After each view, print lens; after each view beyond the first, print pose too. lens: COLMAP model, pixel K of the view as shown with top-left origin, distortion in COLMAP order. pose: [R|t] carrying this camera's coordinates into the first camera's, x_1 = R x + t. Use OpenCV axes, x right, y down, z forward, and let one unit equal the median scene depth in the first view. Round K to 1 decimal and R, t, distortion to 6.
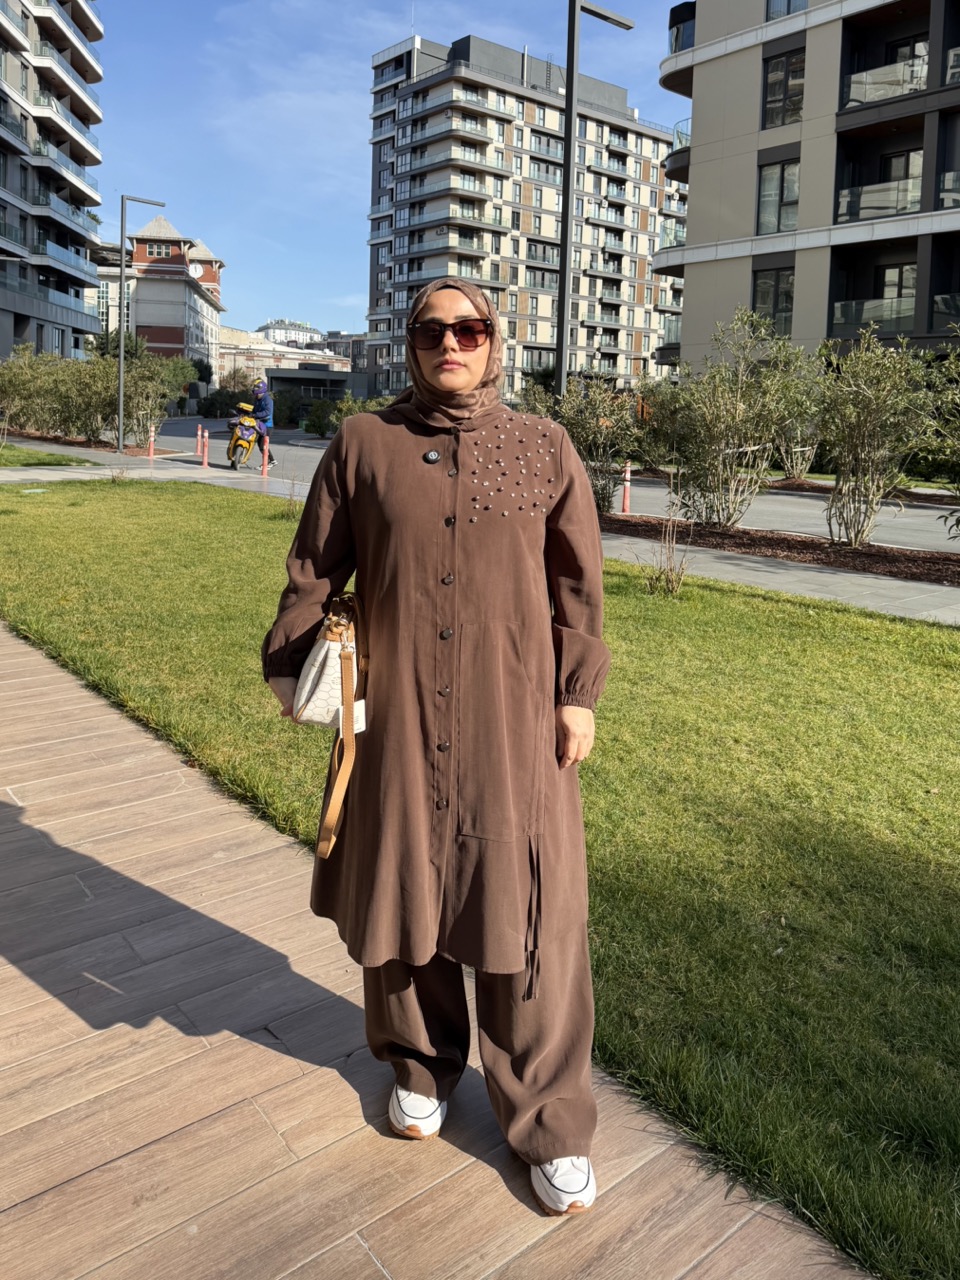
lens RADIAL K [[957.8, 0, 478.5], [0, 957.8, 466.2], [0, 0, 1]] dist [0.027868, -0.040004]
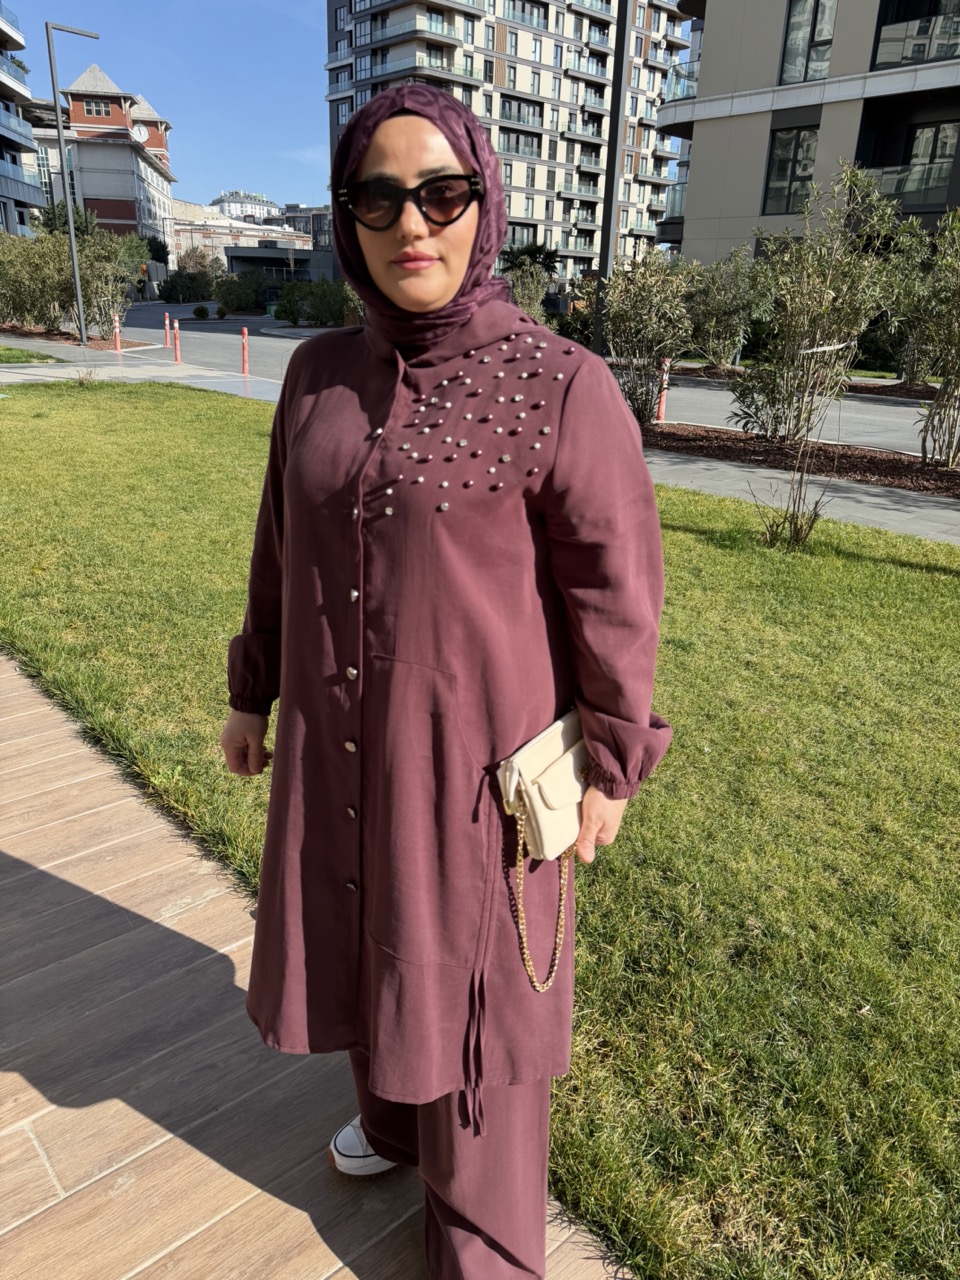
lens RADIAL K [[908.5, 0, 478.8], [0, 908.5, 635.7], [0, 0, 1]] dist [0.008756, -0.015377]
pose [[0.999379, -0.013567, 0.032514, -0.005887], [0.003283, 0.954727, 0.297465, -0.001438], [-0.035078, -0.297173, 0.954179, 0.015833]]
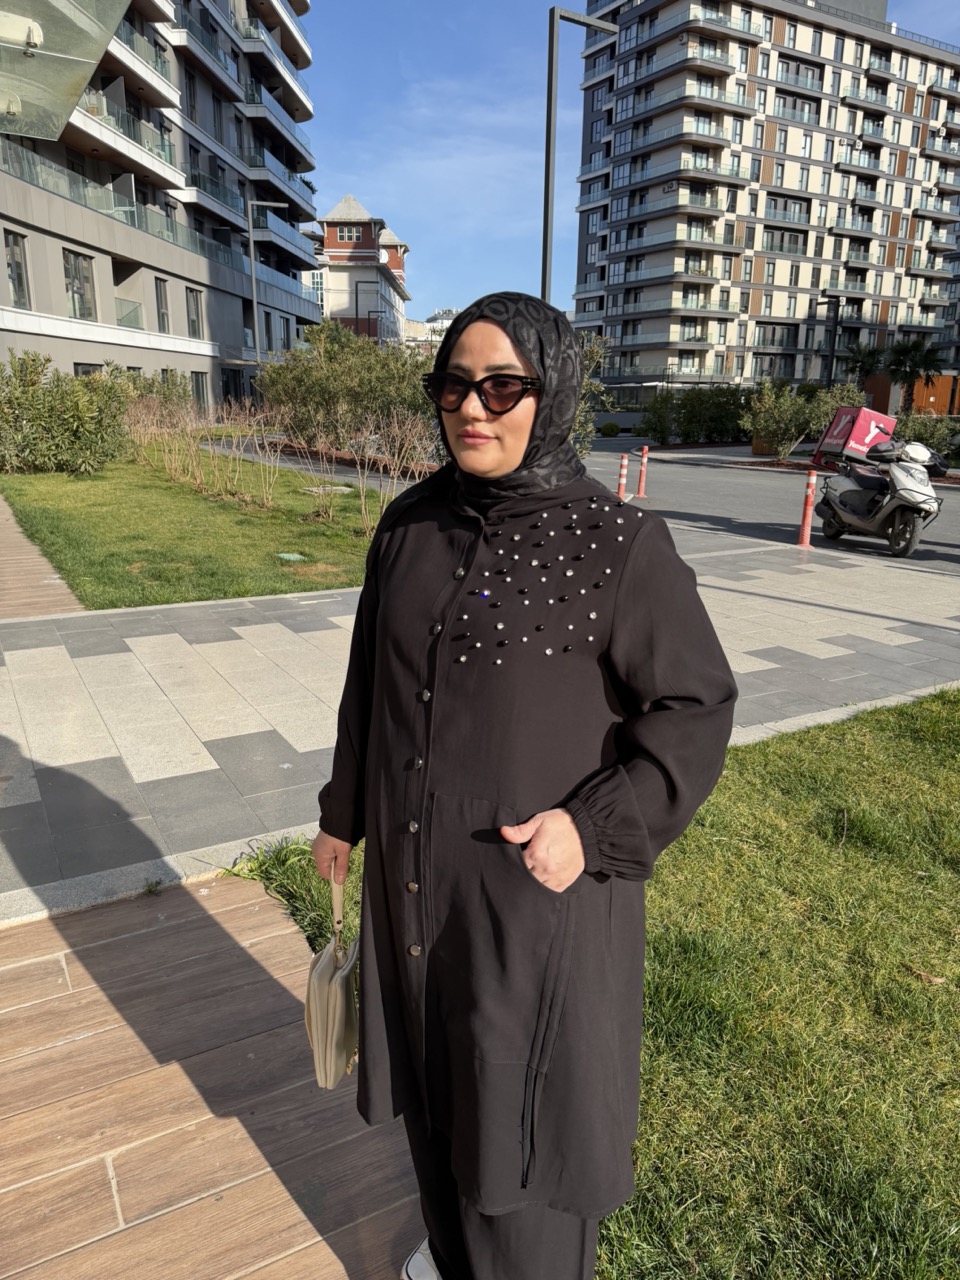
lens RADIAL K [[908.5, 0, 489.3], [0, 908.5, 638.7], [0, 0, 1]] dist [0.008756, -0.015377]
pose [[0.987852, 0.016949, -0.154473, -0.065189], [0.013817, 0.980519, 0.195940, -0.005966], [0.154785, -0.195694, 0.968373, 0.086743]]
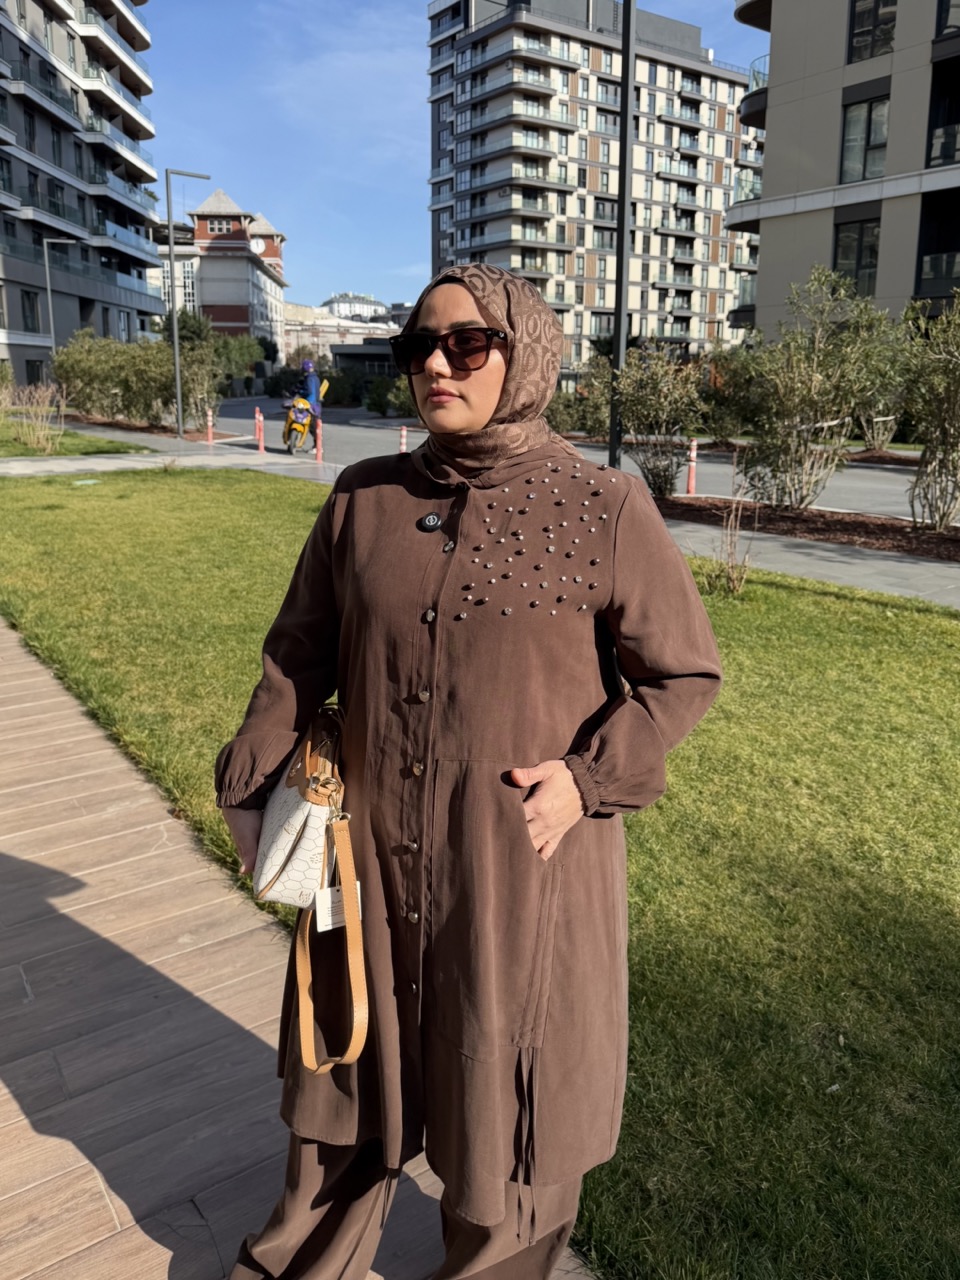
lens RADIAL K [[957.8, 0, 478.8], [0, 957.8, 543.8], [0, 0, 1]] dist [0.027868, -0.040004]
pose [[0.997111, -0.015603, -0.074337, 0.001791], [0.023652, 0.993799, 0.108647, -0.001143], [0.072181, -0.110092, 0.991297, 0.004967]]
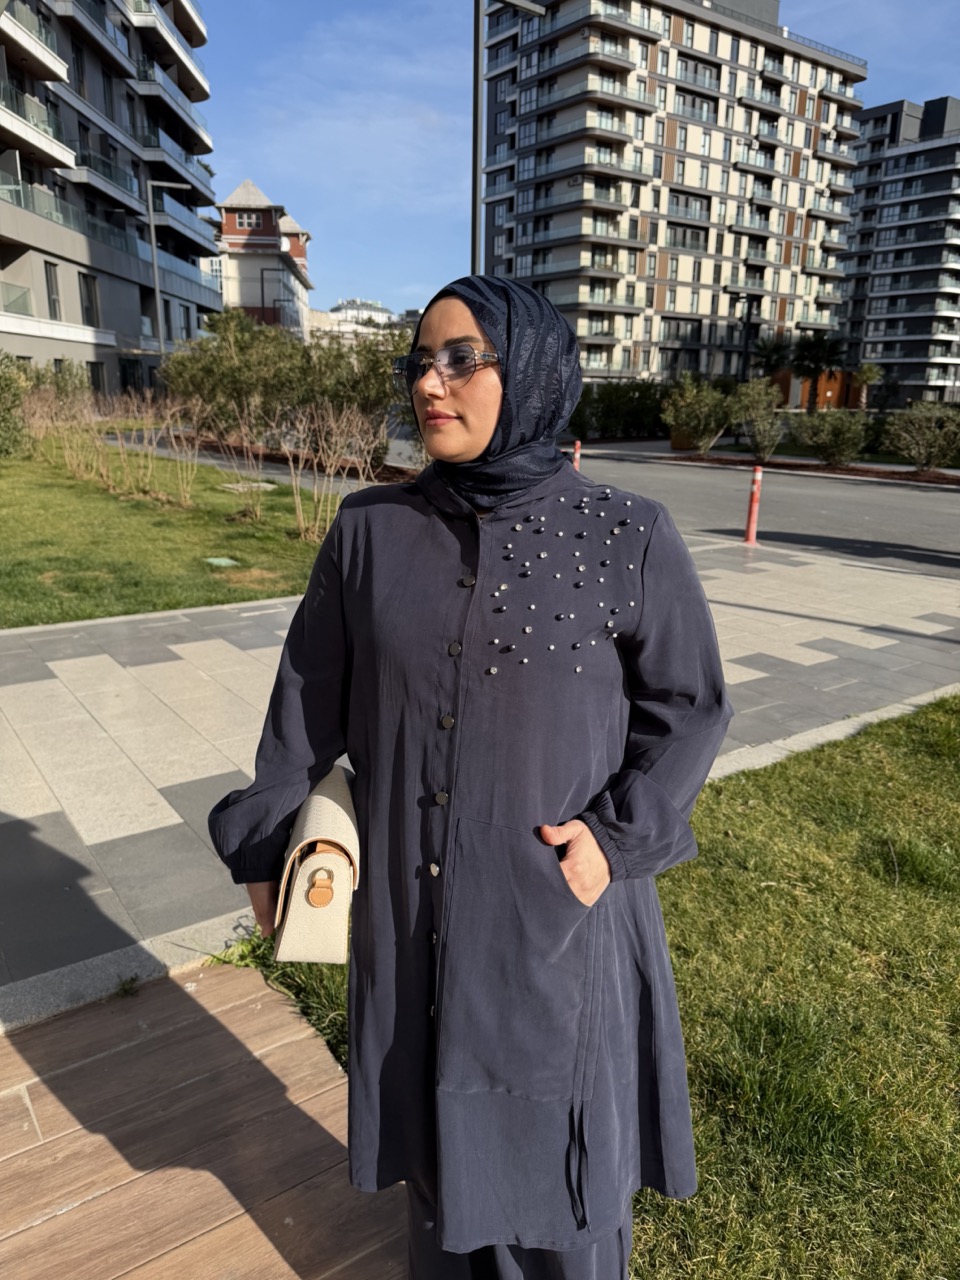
lens RADIAL K [[908.5, 0, 494.8], [0, 908.5, 640.1], [0, 0, 1]] dist [0.008756, -0.015377]
pose [[0.998629, -0.005396, -0.052061, -0.069633], [0.016029, 0.978408, 0.206062, -0.006408], [0.049825, -0.206614, 0.977153, 0.091007]]
